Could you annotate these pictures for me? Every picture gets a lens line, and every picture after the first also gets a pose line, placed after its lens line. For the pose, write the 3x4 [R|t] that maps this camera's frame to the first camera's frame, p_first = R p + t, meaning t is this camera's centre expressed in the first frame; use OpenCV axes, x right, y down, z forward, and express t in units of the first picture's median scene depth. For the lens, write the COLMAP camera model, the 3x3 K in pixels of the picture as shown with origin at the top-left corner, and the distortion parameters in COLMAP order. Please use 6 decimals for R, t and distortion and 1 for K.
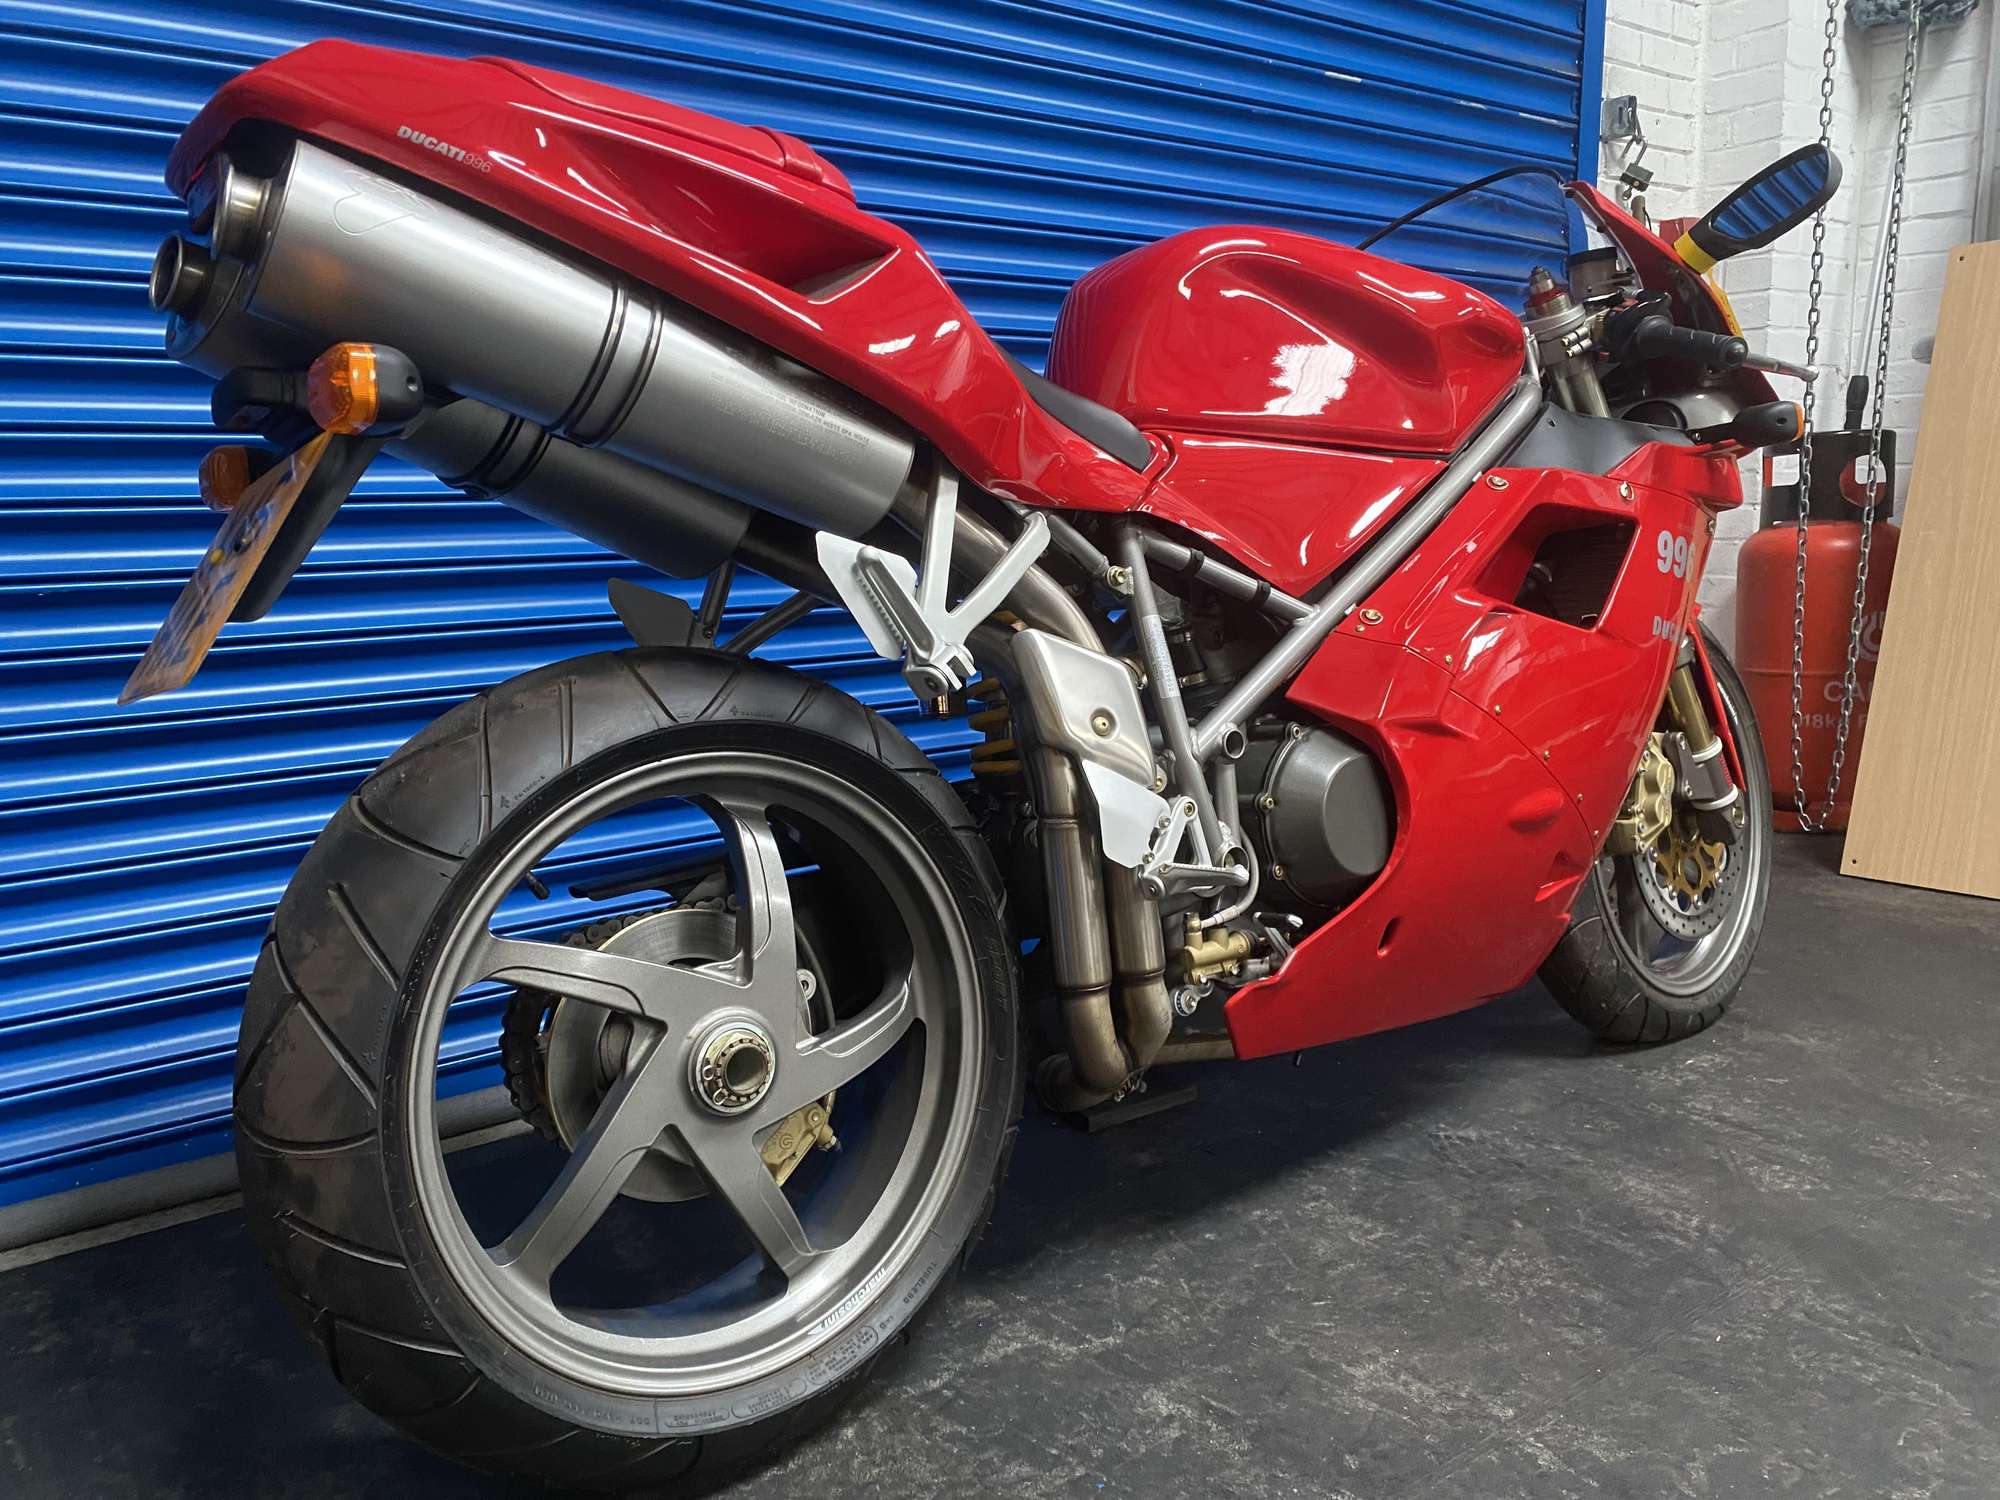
lens RADIAL K [[1560.4, 0, 1007.0], [0, 1560.4, 743.5], [0, 0, 1]] dist [0.000523, -0.000701]
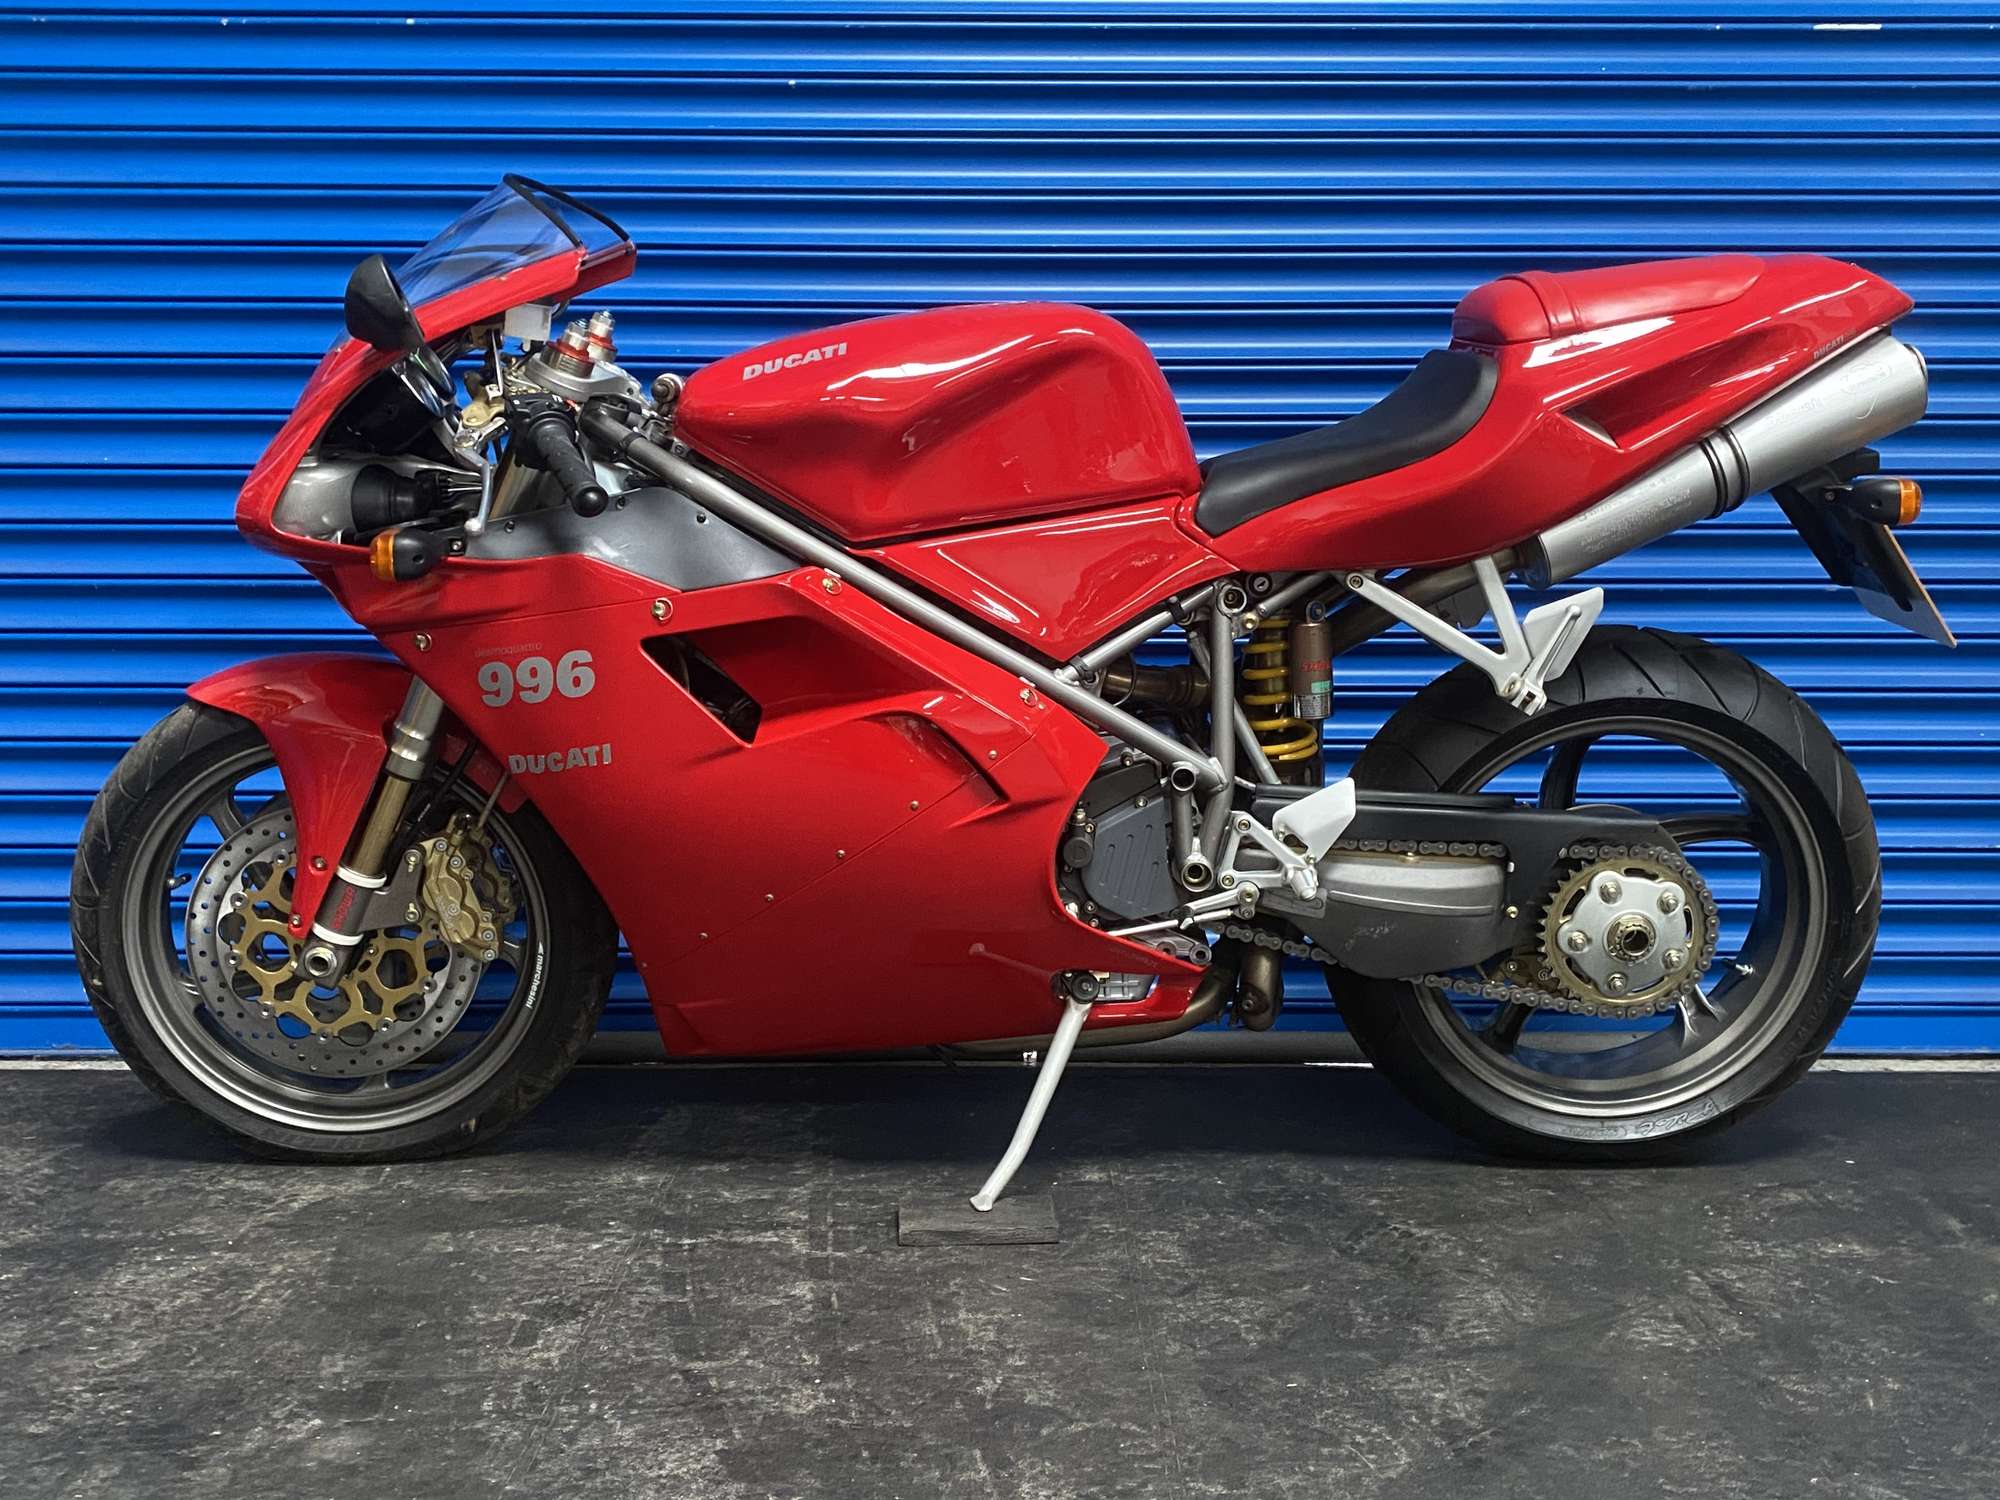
lens RADIAL K [[2122.5, 0, 1000.0], [0, 2122.5, 750.0], [0, 0, 1]] dist [0.176729, -0.590487]
pose [[0.800299, 0.081172, -0.594081, 1.023084], [-0.115564, 0.993099, -0.019988, 0.028913], [0.588359, 0.084651, 0.804157, -0.223299]]
